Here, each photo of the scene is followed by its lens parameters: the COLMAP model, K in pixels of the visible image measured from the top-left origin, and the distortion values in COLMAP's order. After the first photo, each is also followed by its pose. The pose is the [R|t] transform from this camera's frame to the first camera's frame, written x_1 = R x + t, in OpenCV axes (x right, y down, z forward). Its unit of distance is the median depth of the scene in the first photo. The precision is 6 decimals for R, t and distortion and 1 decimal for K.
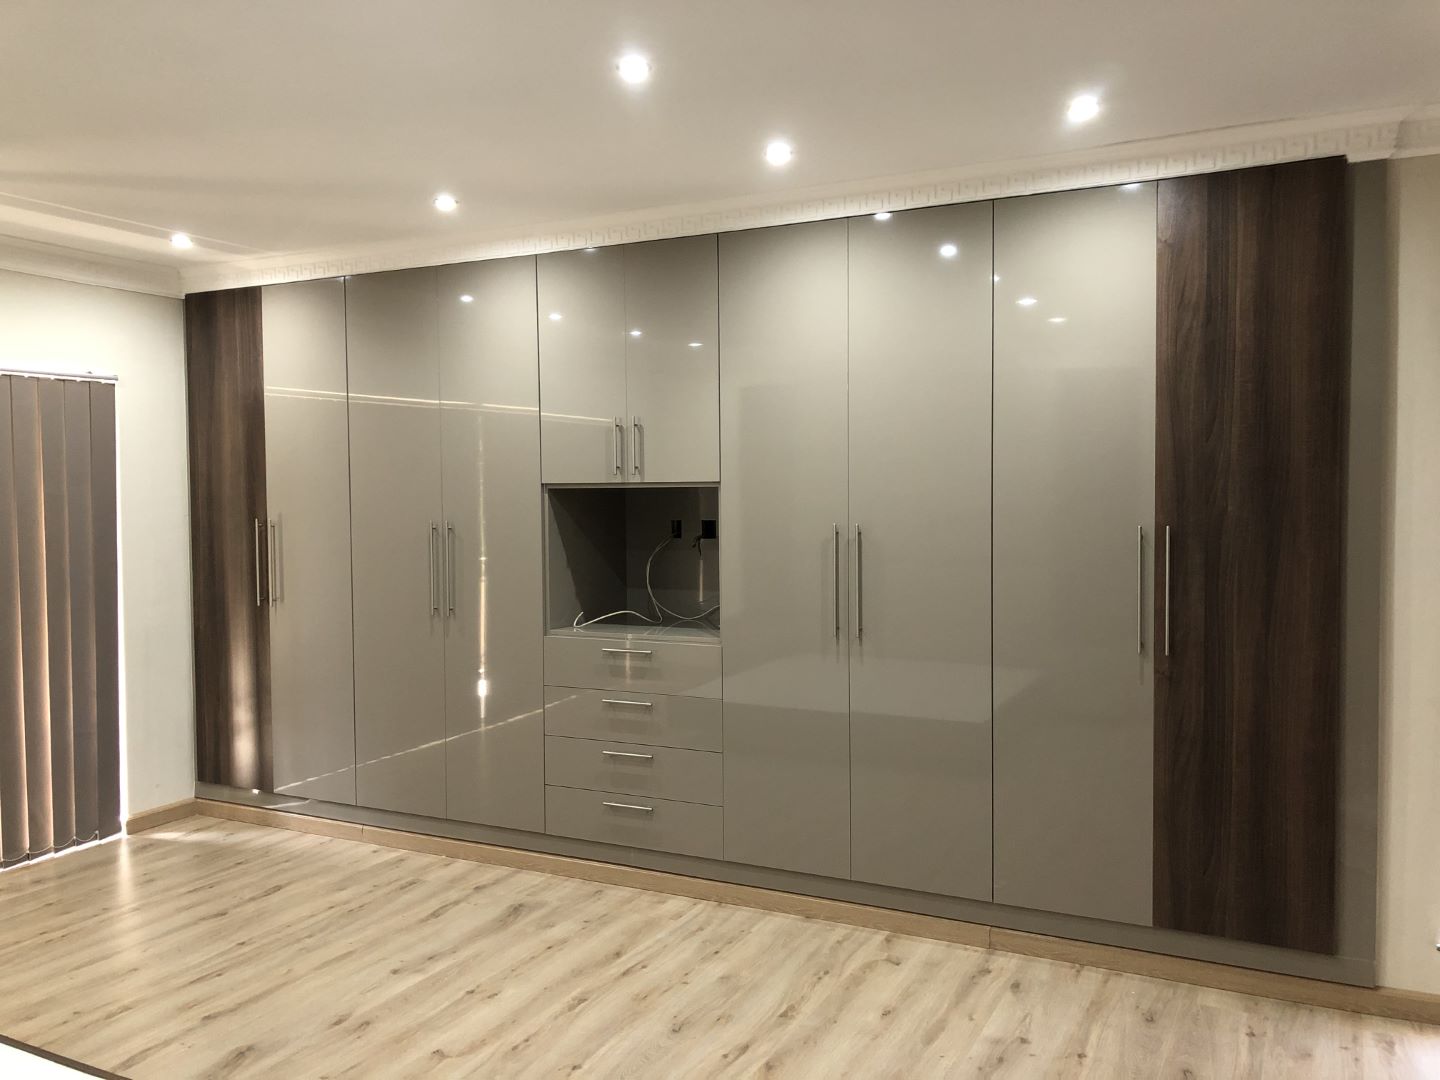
lens RADIAL K [[1209.0, 0, 720.0], [0, 1209.0, 540.0], [0, 0, 1]] dist [0.002789, 0.003614]
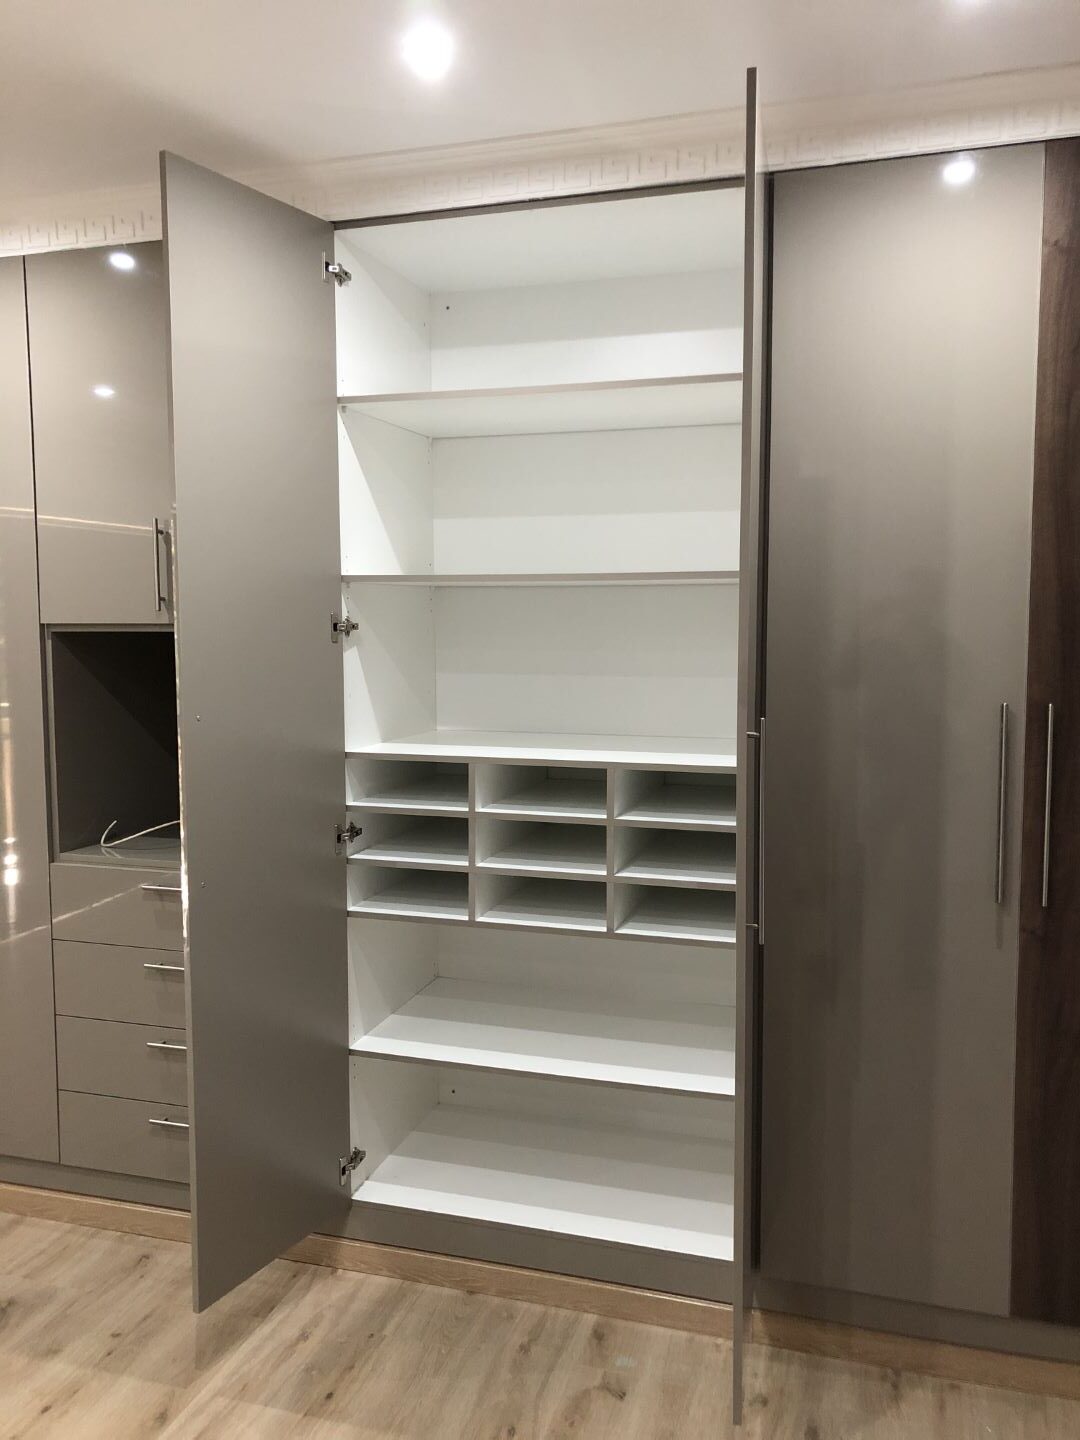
lens RADIAL K [[1191.1, 0, 535.8], [0, 1191.1, 708.7], [0, 0, 1]] dist [-0.000708, 0.000719]
pose [[0.985178, -0.009940, 0.171244, 0.000105], [0.002703, 0.999095, 0.042439, -0.032222], [-0.171511, -0.041347, 0.984314, 0.389797]]
